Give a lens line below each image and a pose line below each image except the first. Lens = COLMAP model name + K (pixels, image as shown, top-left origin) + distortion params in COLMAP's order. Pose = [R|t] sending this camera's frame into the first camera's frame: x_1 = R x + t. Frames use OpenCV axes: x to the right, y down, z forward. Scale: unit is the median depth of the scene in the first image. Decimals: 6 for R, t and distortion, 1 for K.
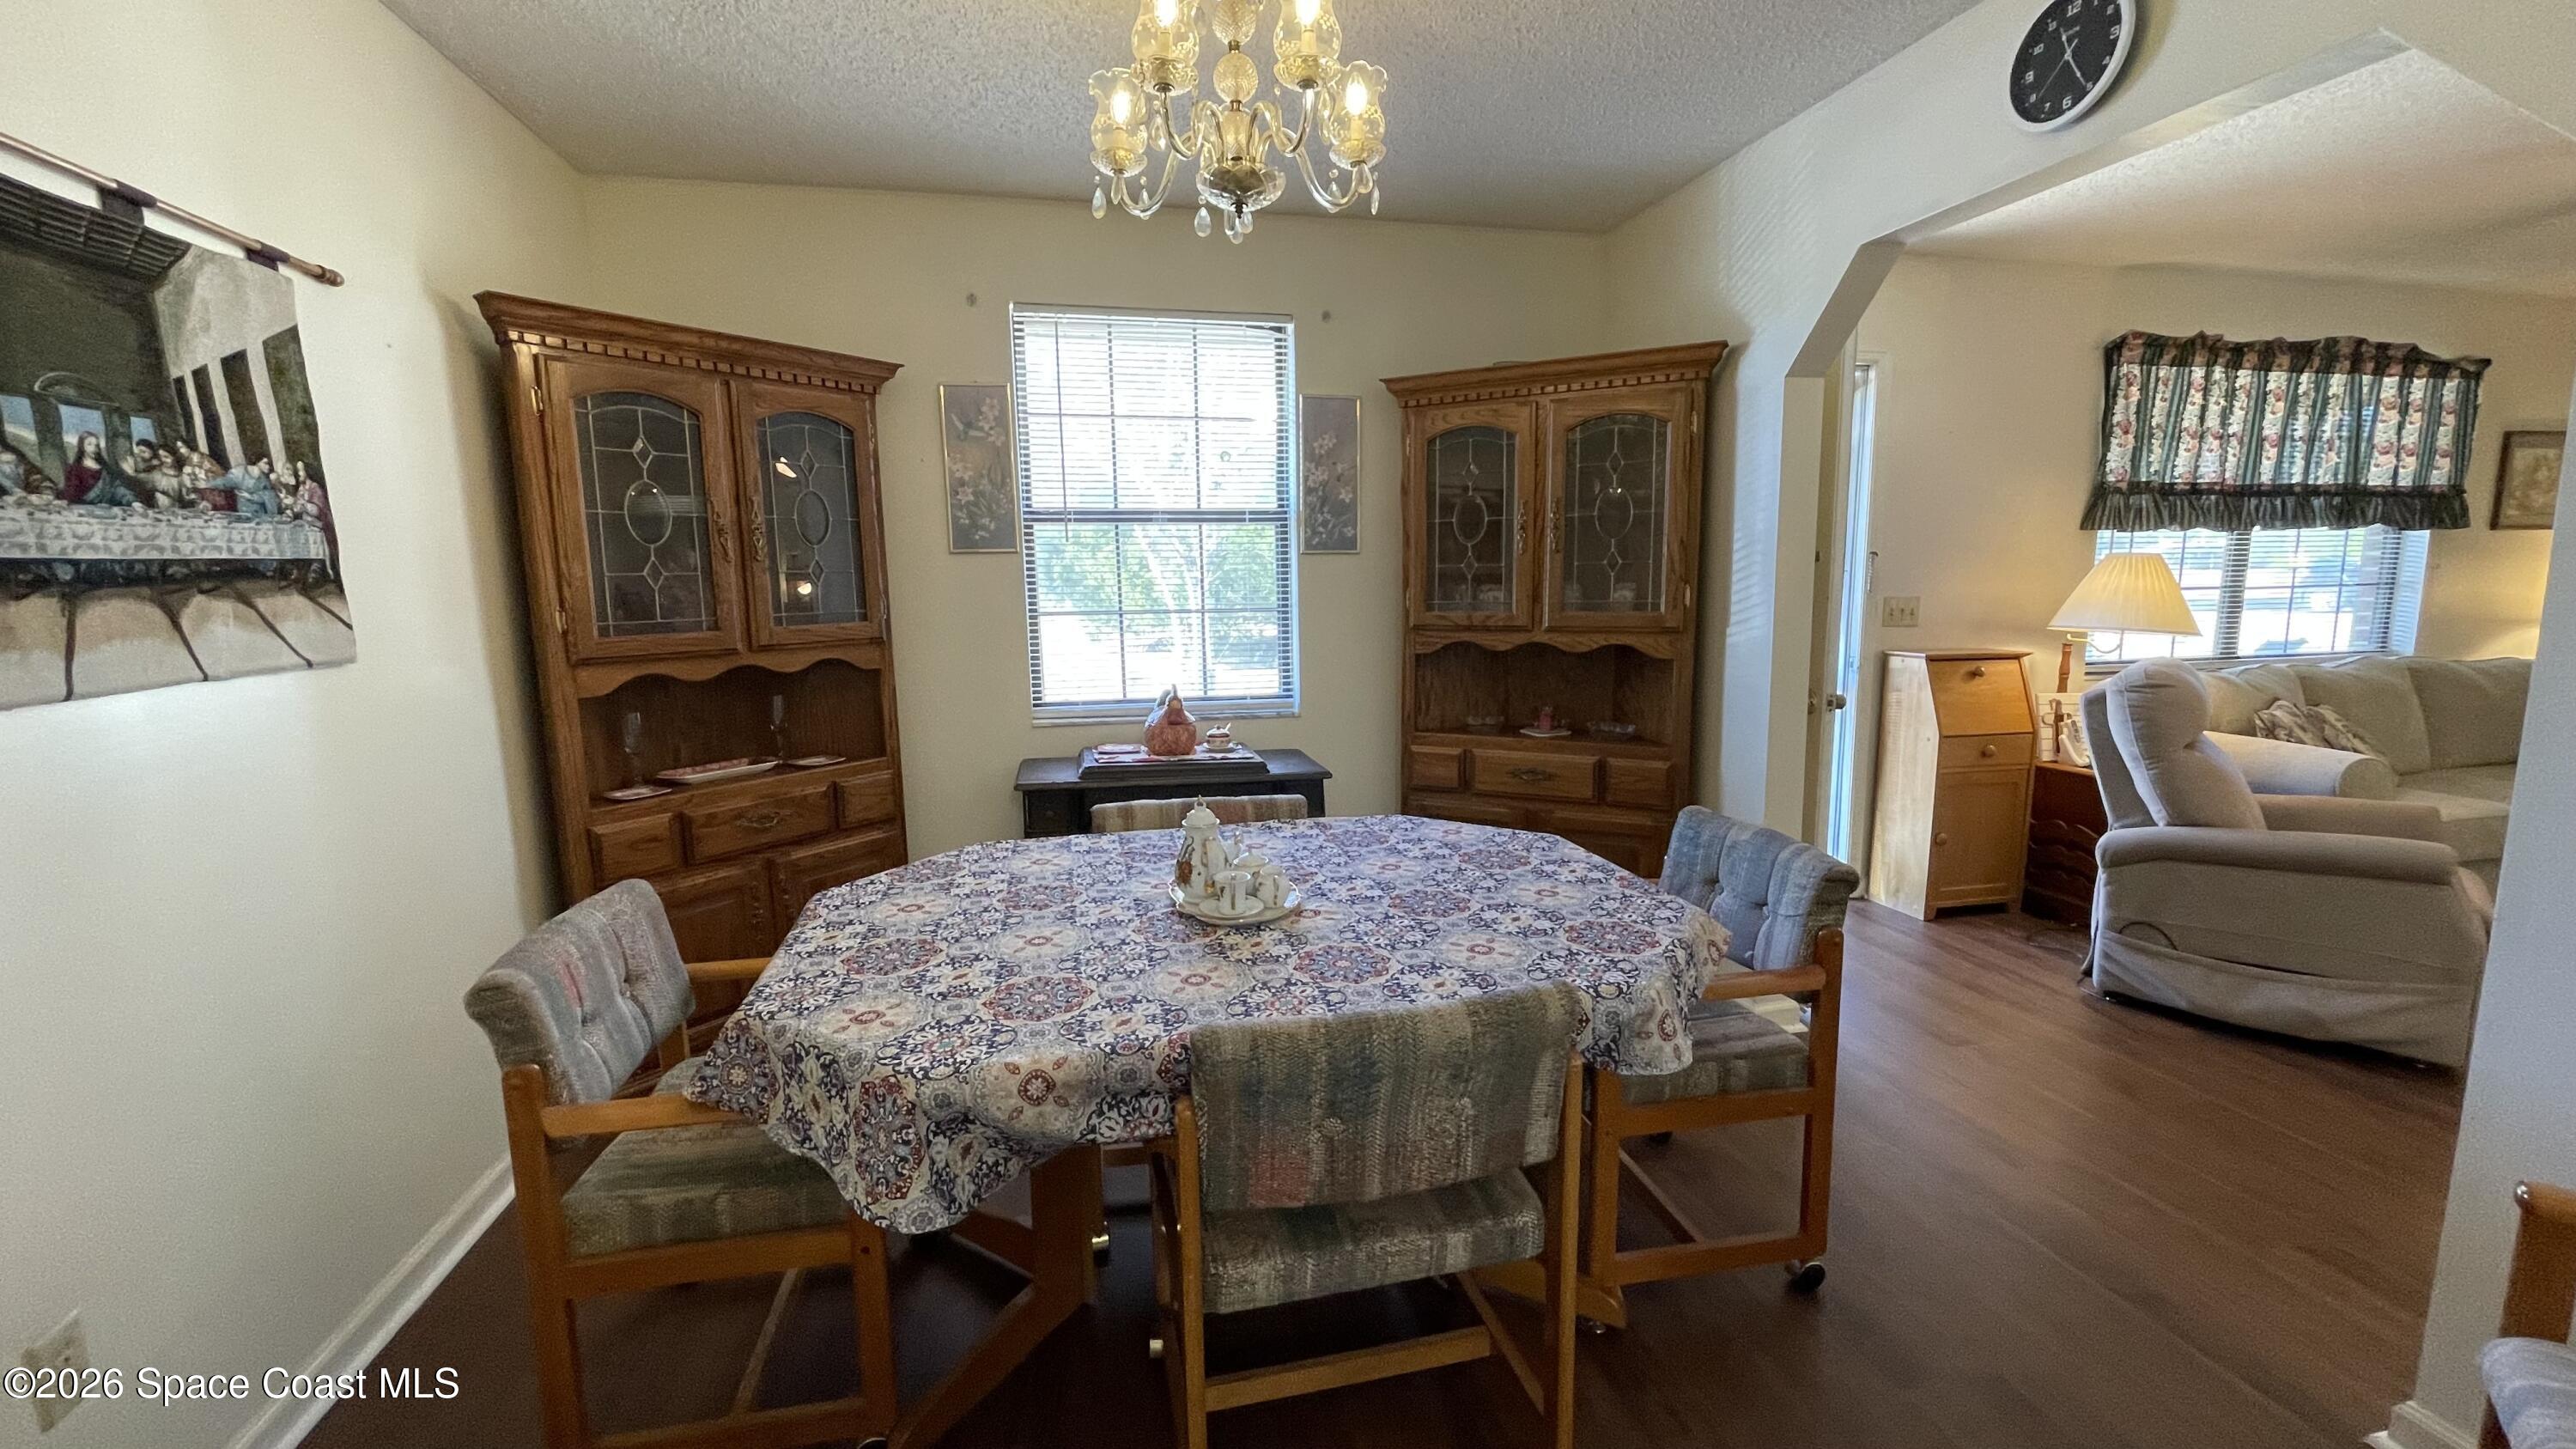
lens RADIAL K [[1033.1, 0, 1285.2], [0, 1033.1, 726.5], [0, 0, 1]] dist [0.000615, 0.000224]
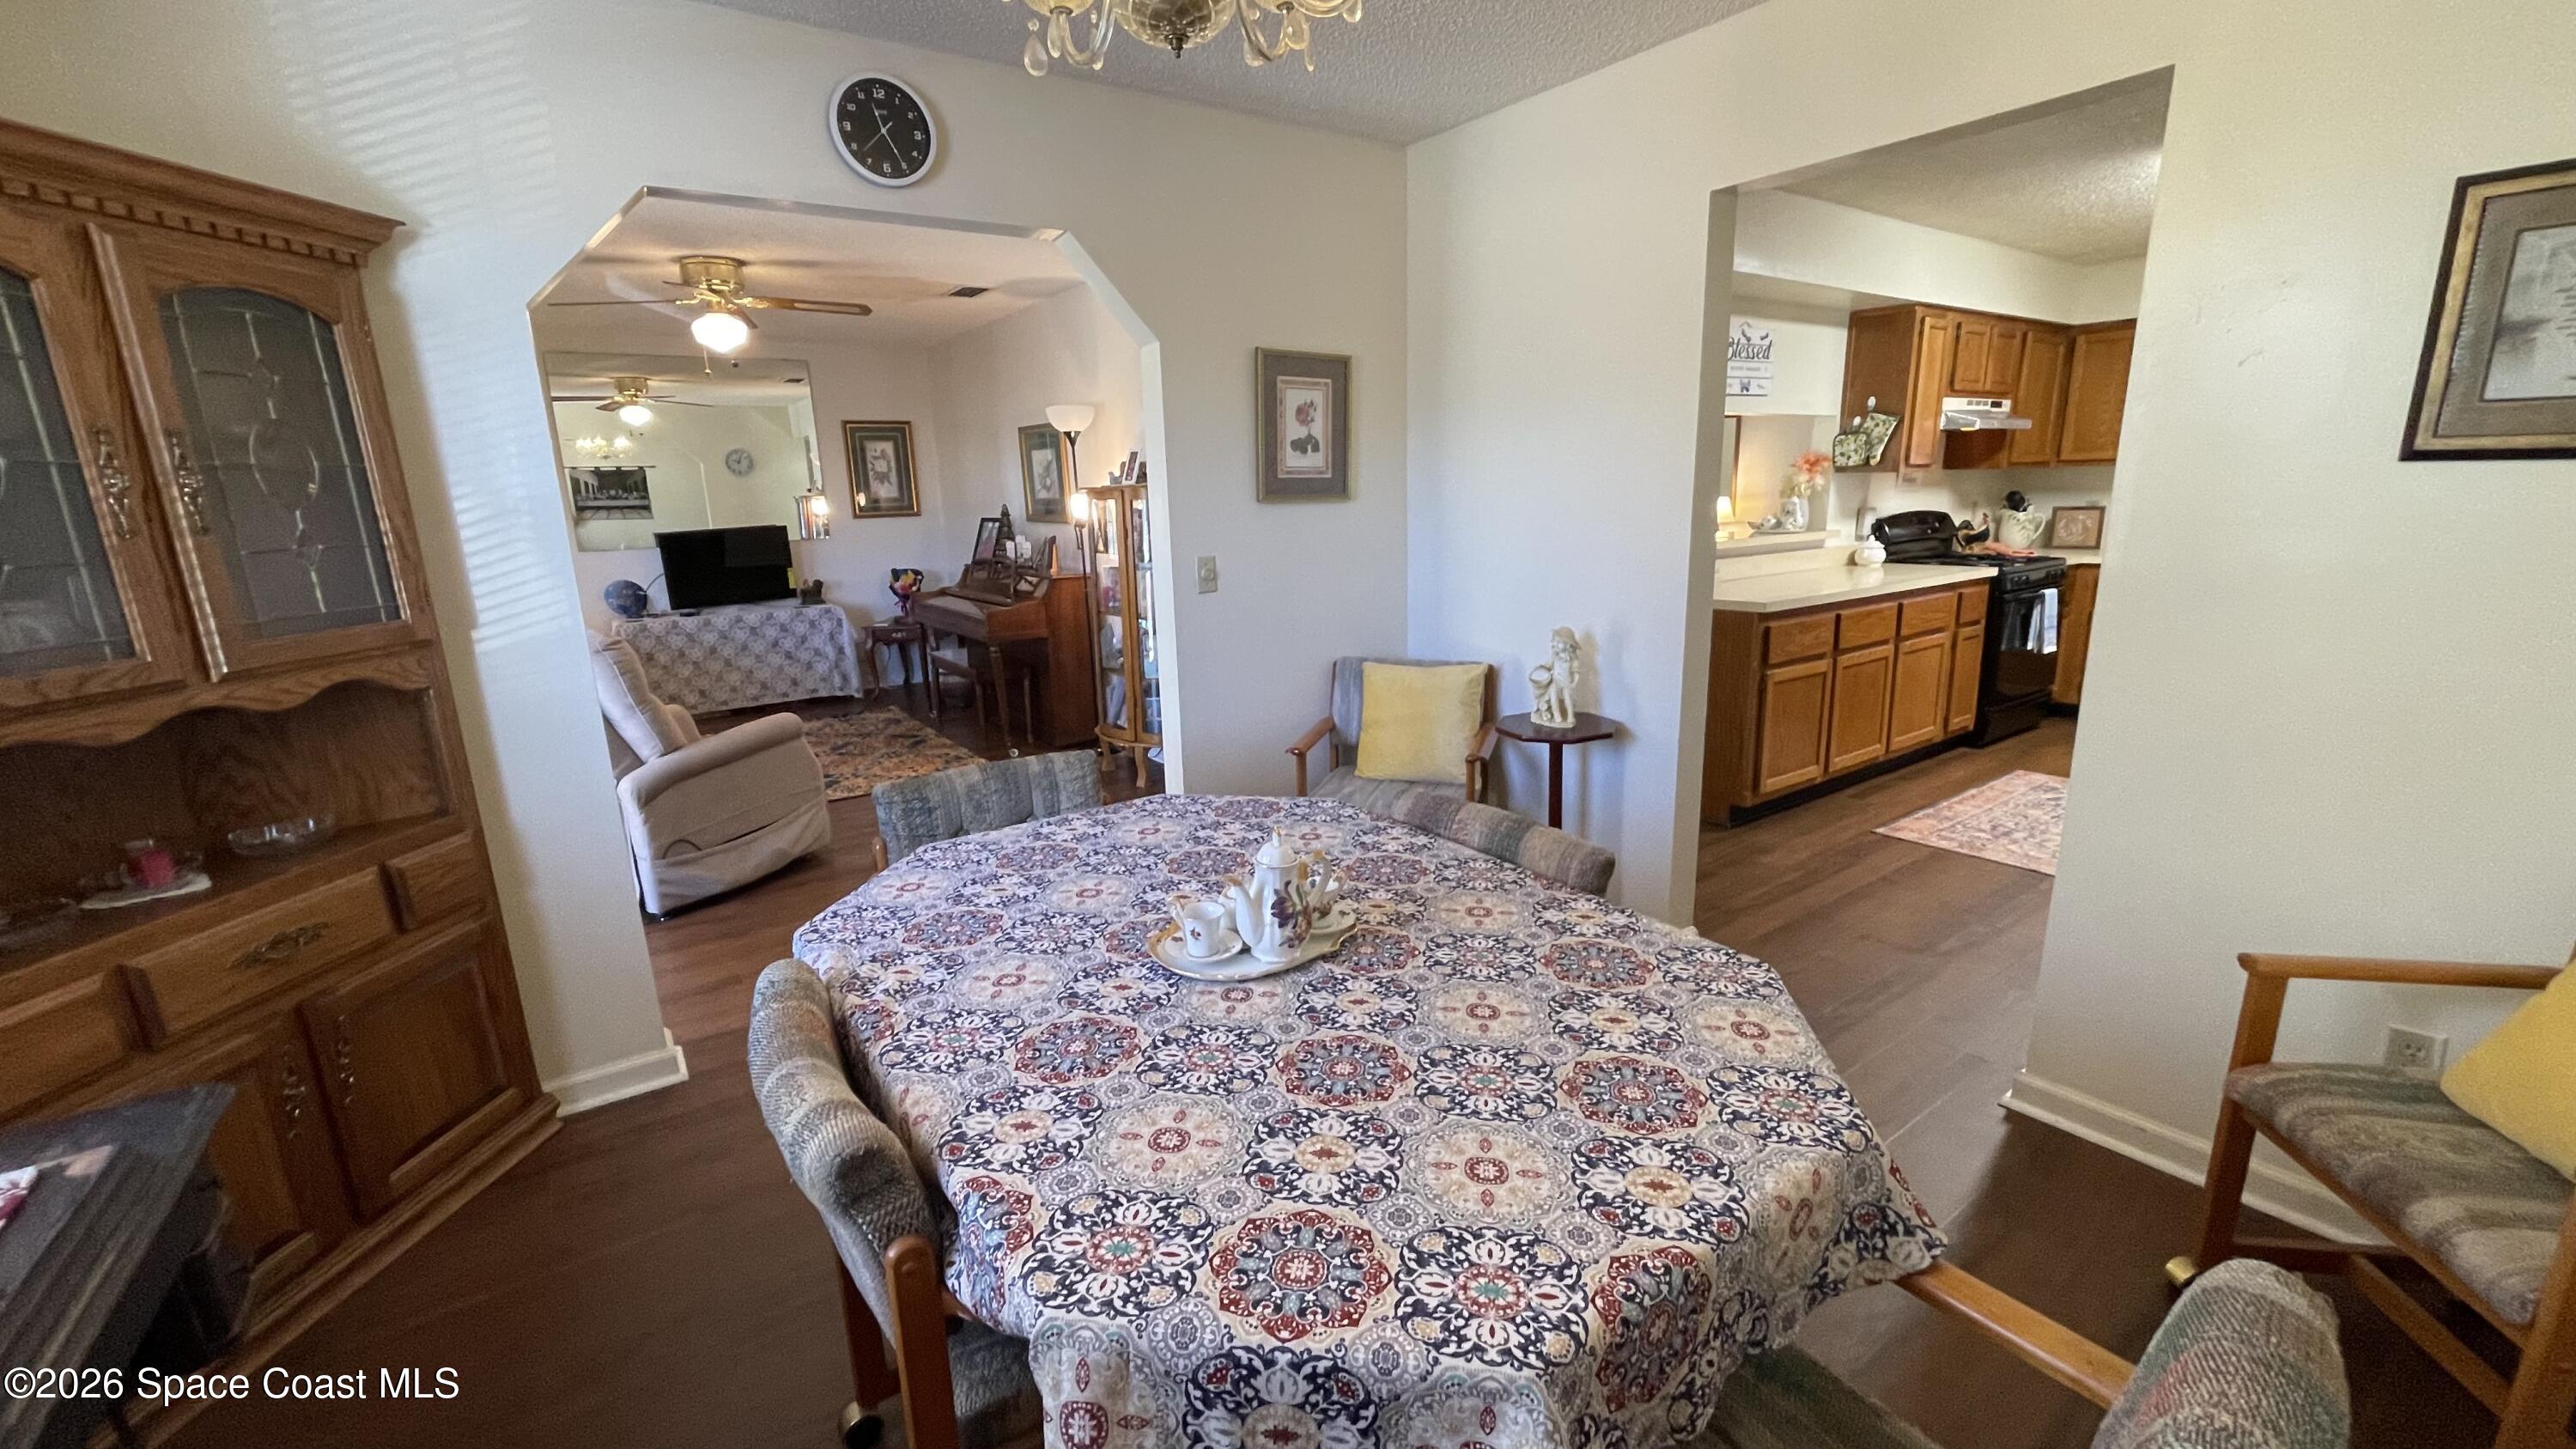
lens RADIAL K [[1038.4, 0, 1288.0], [0, 1038.4, 724.5], [0, 0, 1]] dist [-0.016411, 0.004207]
pose [[-0.383867, -0.182778, 0.905118, -0.443198], [0.169873, 0.949505, 0.263786, -0.119712], [-0.907628, 0.255014, -0.333435, 0.697893]]
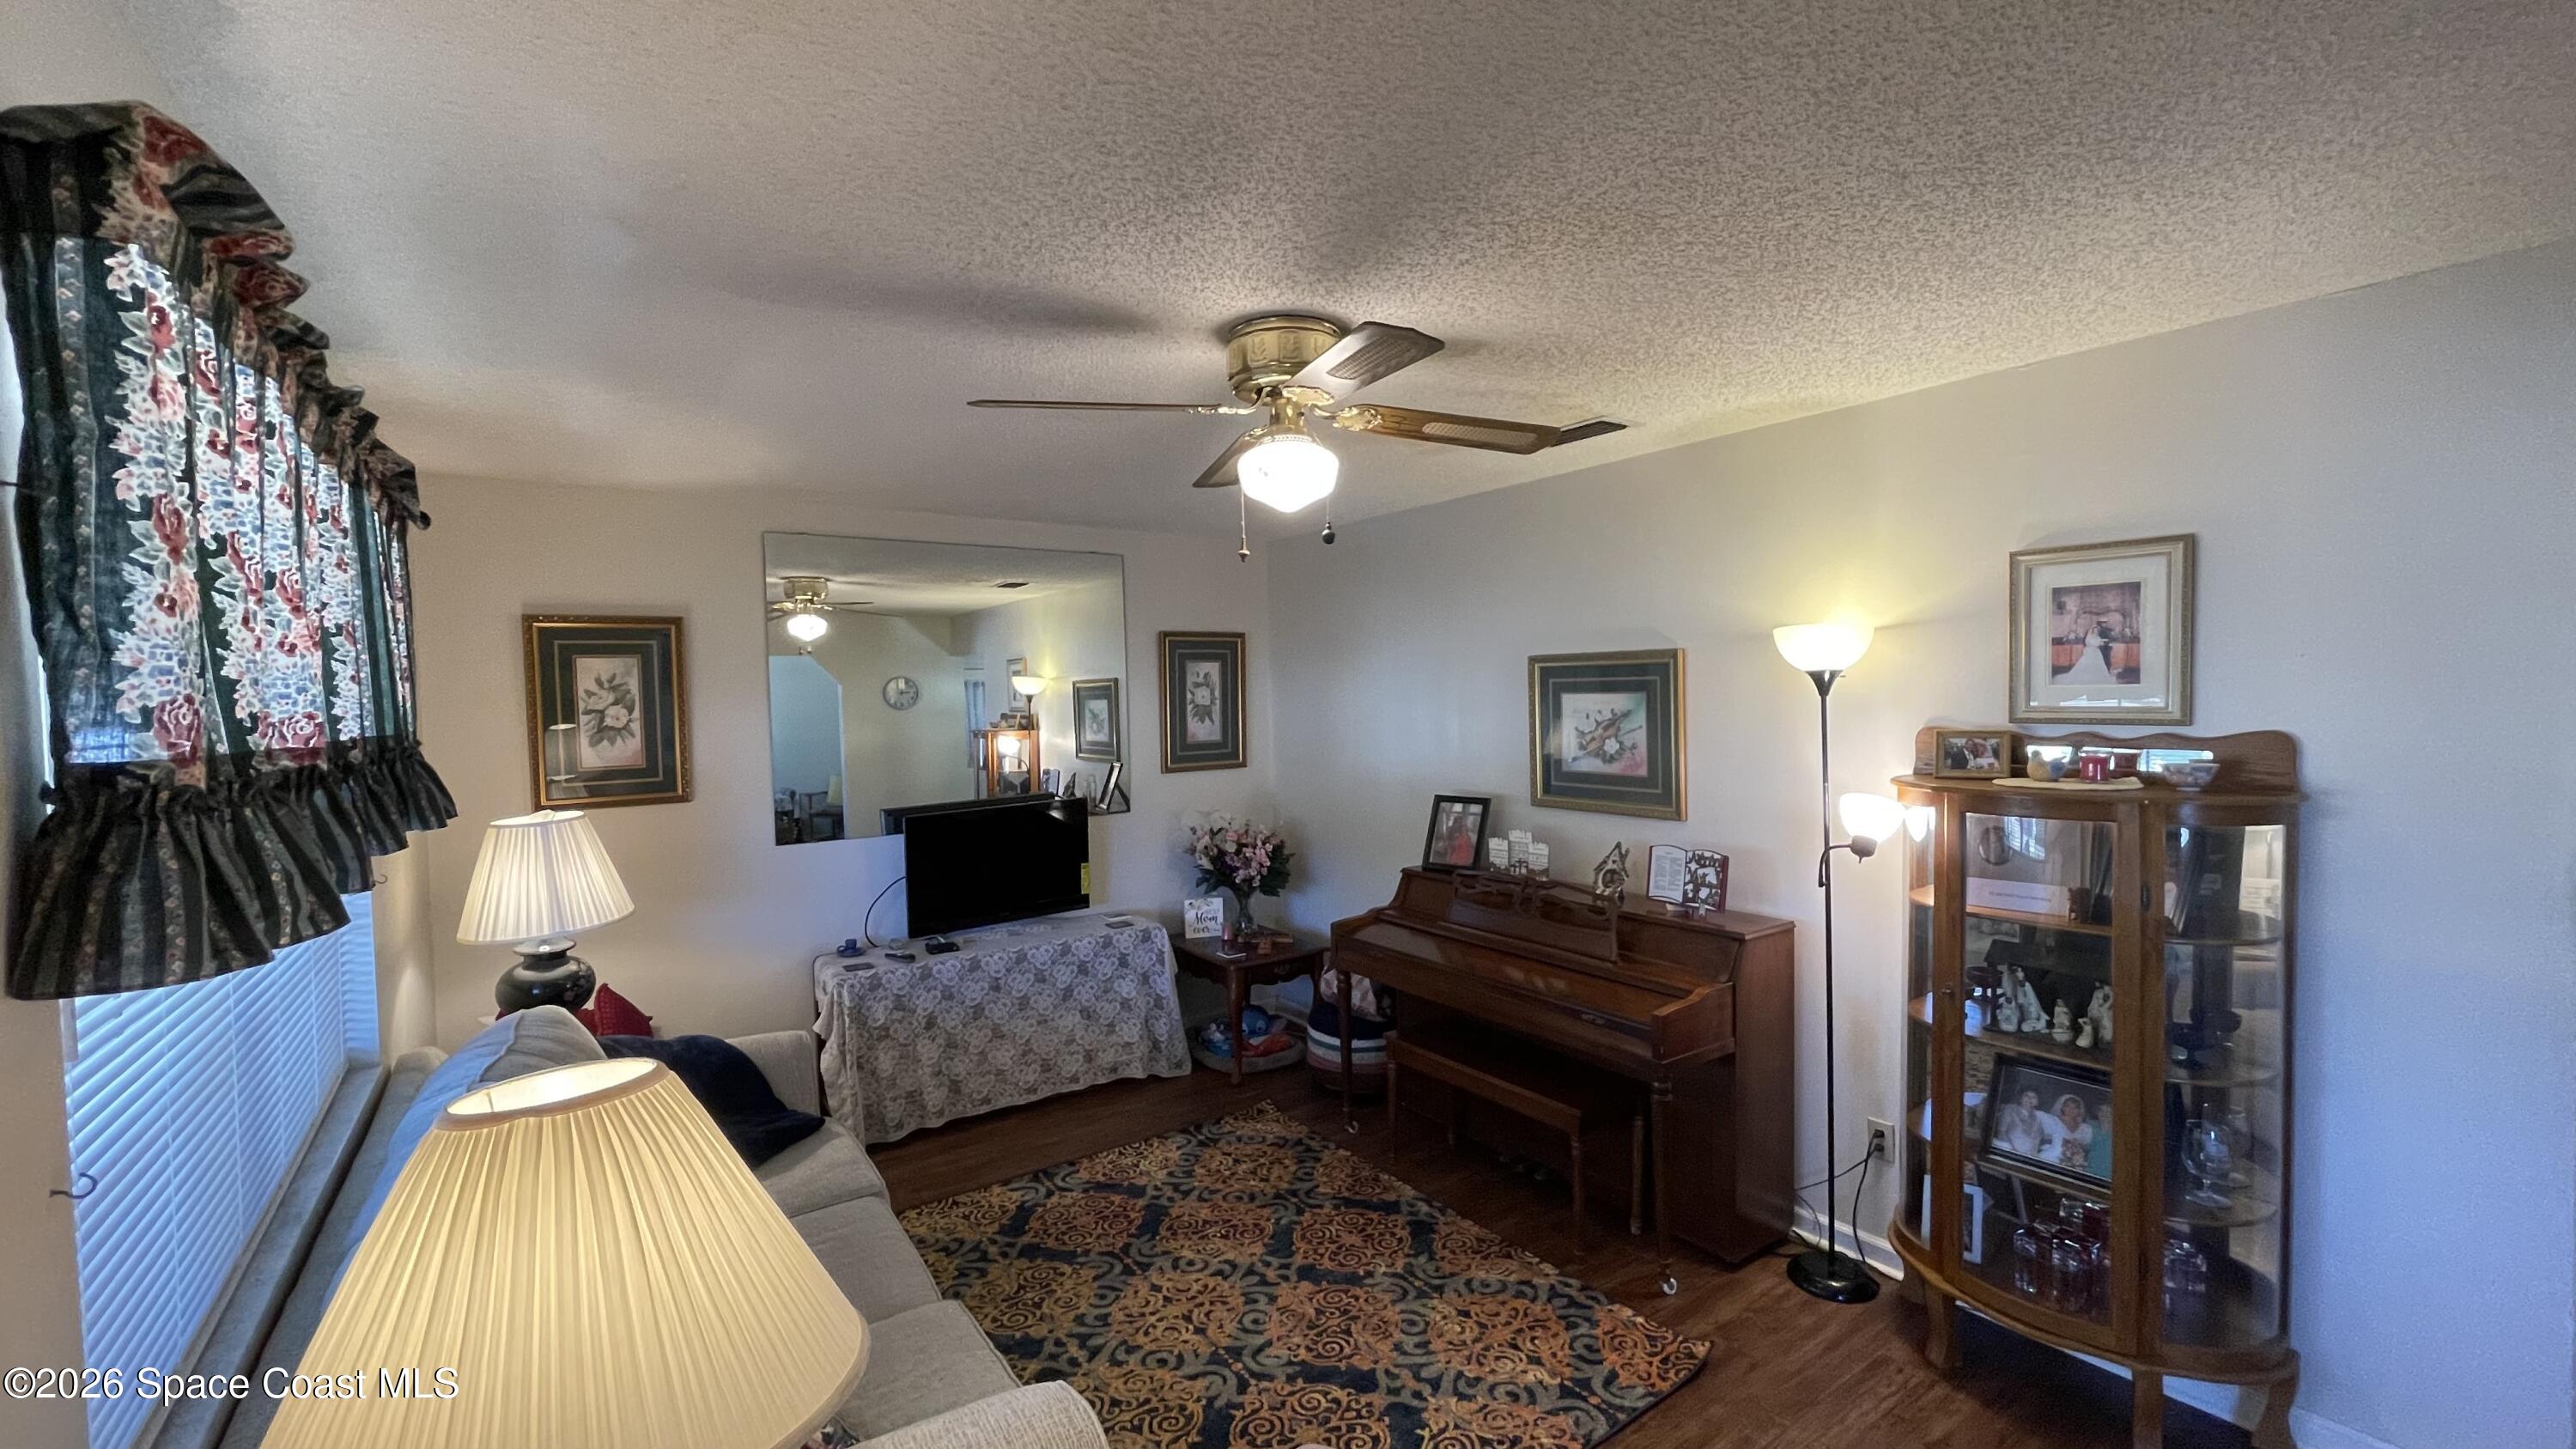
lens RADIAL K [[1043.7, 0, 1285.7], [0, 1043.7, 726.6], [0, 0, 1]] dist [0.000884, 0.000244]
pose [[-0.389892, -0.007623, 0.920829, 0.639410], [0.161567, 0.983888, 0.076555, -0.285753], [-0.906576, 0.178624, -0.382379, 1.107942]]
